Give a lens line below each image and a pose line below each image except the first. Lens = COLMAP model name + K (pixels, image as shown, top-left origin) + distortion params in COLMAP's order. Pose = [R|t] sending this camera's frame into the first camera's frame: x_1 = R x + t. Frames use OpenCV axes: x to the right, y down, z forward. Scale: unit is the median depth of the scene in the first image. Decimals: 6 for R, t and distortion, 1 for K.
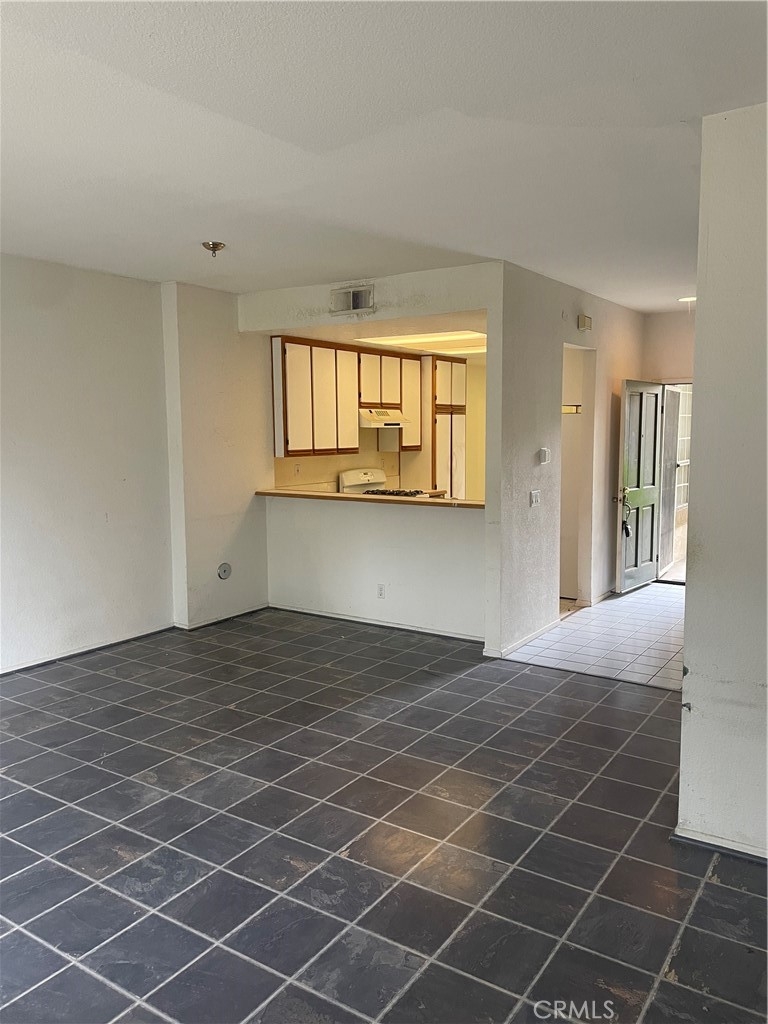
lens RADIAL K [[784.4, 0, 384.0], [0, 784.4, 512.0], [0, 0, 1]] dist [0.054723, -0.005545]
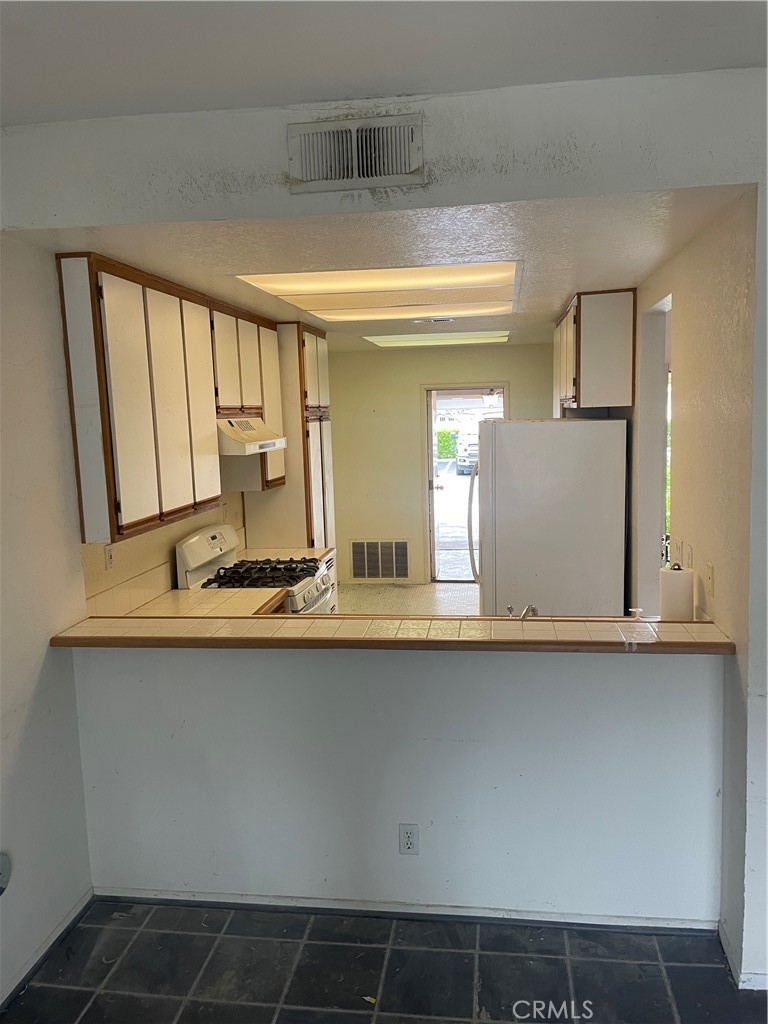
lens RADIAL K [[779.7, 0, 388.0], [0, 779.7, 501.4], [0, 0, 1]] dist [0.004023, -0.000856]
pose [[0.896372, -0.072526, 0.437329, -0.167525], [0.072025, 0.997245, 0.017755, -0.084628], [-0.437412, 0.015583, 0.899126, 0.530159]]
